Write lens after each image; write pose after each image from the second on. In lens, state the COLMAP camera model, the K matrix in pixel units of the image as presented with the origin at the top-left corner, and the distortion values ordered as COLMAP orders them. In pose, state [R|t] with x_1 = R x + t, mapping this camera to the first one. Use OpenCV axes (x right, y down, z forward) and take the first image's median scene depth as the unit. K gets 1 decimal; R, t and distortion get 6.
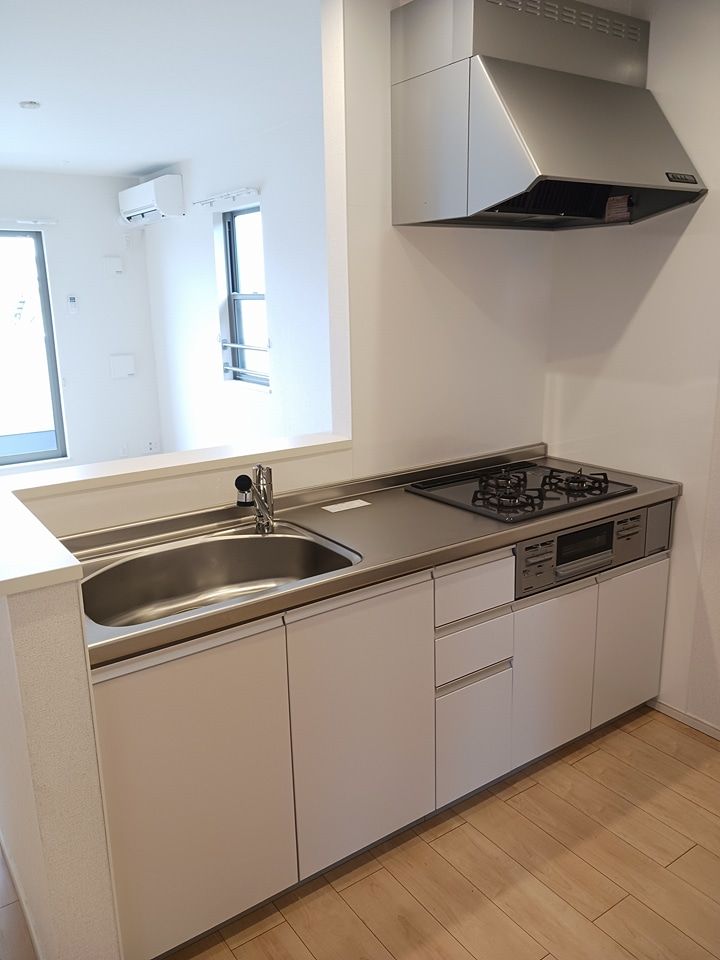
lens RADIAL K [[754.3, 0, 353.1], [0, 754.3, 473.7], [0, 0, 1]] dist [-0.000055, -0.016969]
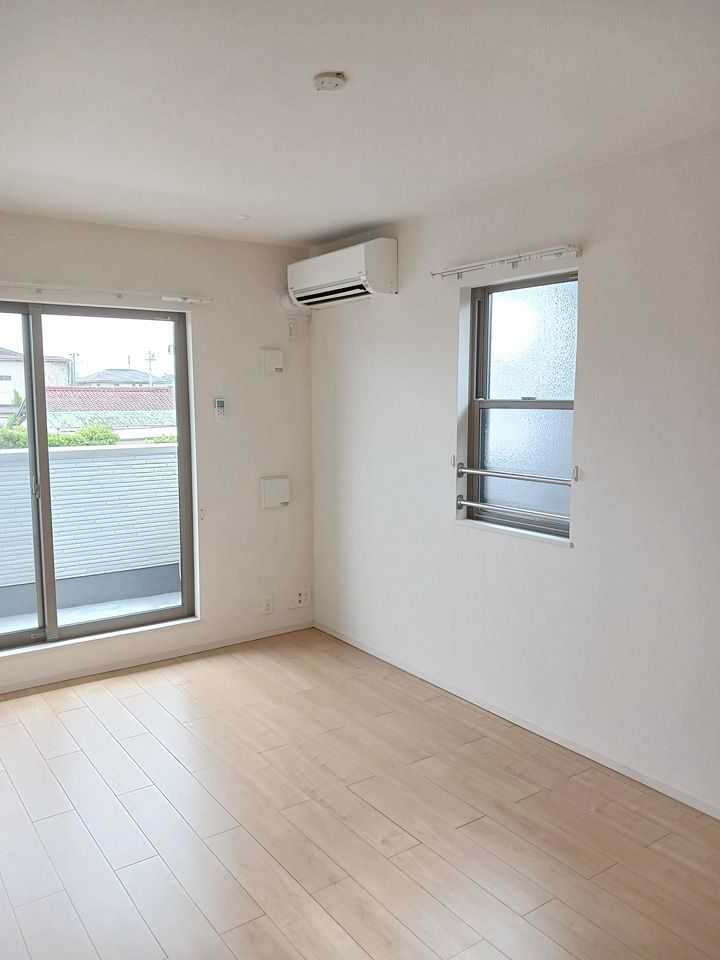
lens RADIAL K [[754.3, 0, 365.4], [0, 754.3, 484.2], [0, 0, 1]] dist [-0.000055, -0.016969]
pose [[0.999560, 0.009642, 0.028052, -0.276638], [-0.006165, 0.992576, -0.121471, -0.071236], [-0.029015, 0.121245, 0.992198, 0.302692]]
